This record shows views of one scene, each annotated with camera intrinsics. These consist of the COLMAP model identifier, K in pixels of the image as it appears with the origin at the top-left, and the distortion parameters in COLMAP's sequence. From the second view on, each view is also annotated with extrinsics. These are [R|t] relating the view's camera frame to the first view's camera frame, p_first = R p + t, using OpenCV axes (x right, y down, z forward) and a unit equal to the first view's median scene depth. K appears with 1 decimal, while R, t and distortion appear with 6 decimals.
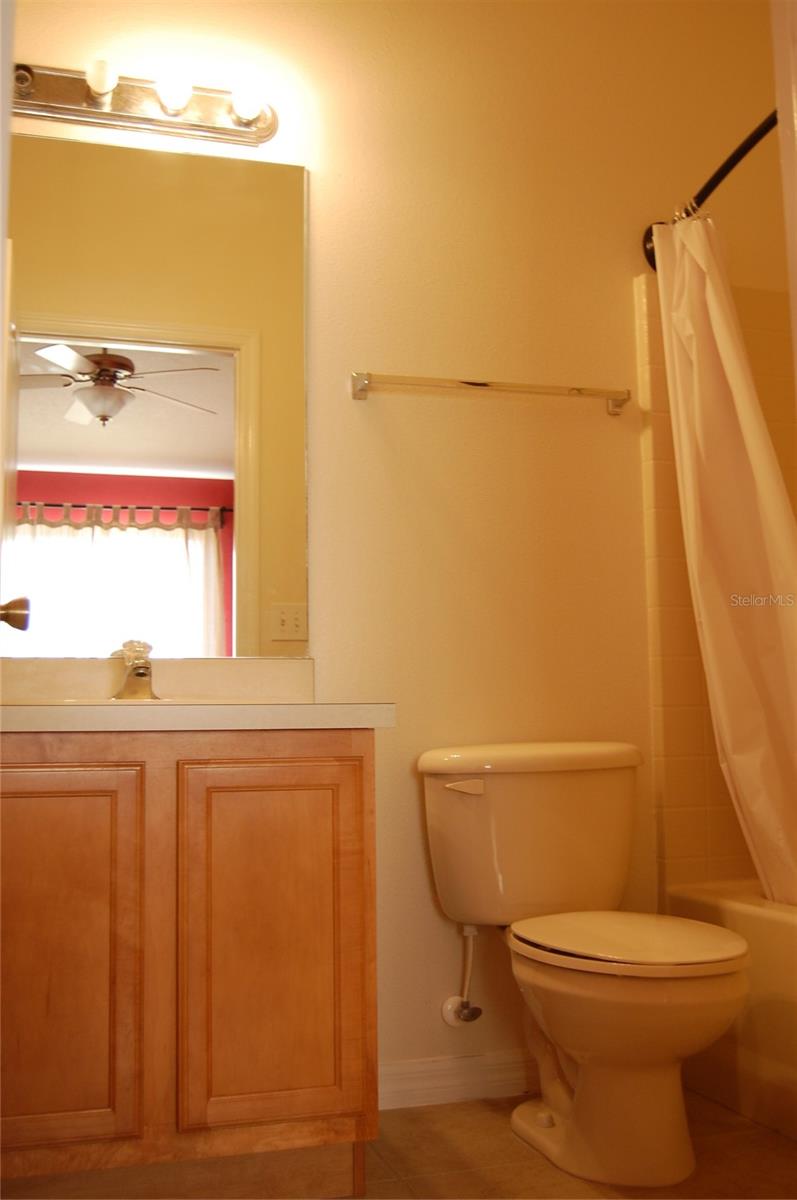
lens RADIAL K [[1158.9, 0, 402.1], [0, 1158.9, 595.6], [0, 0, 1]] dist [-0.064517, 0.000000]
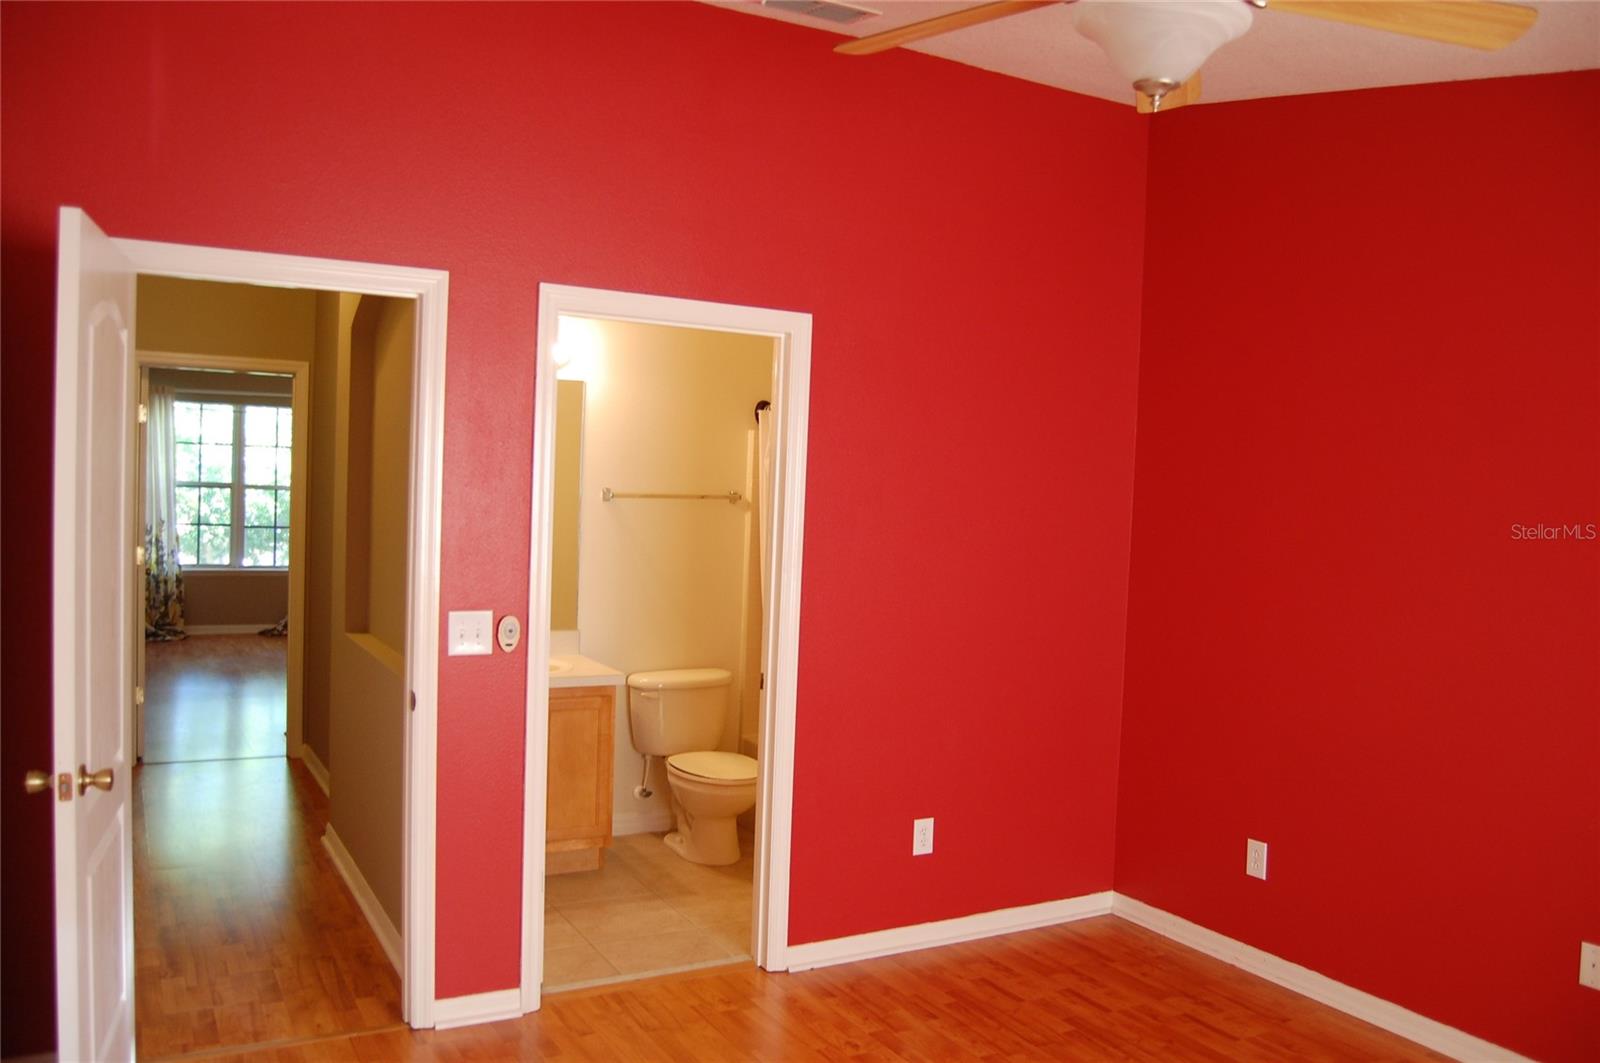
lens RADIAL K [[1261.0, 0, 789.4], [0, 1261.0, 538.9], [0, 0, 1]] dist [-0.079136, 0.021159]
pose [[0.980374, 0.037461, 0.193555, -0.161166], [-0.070595, 0.983384, 0.167247, -0.551601], [-0.184073, -0.177629, 0.966729, -1.318067]]
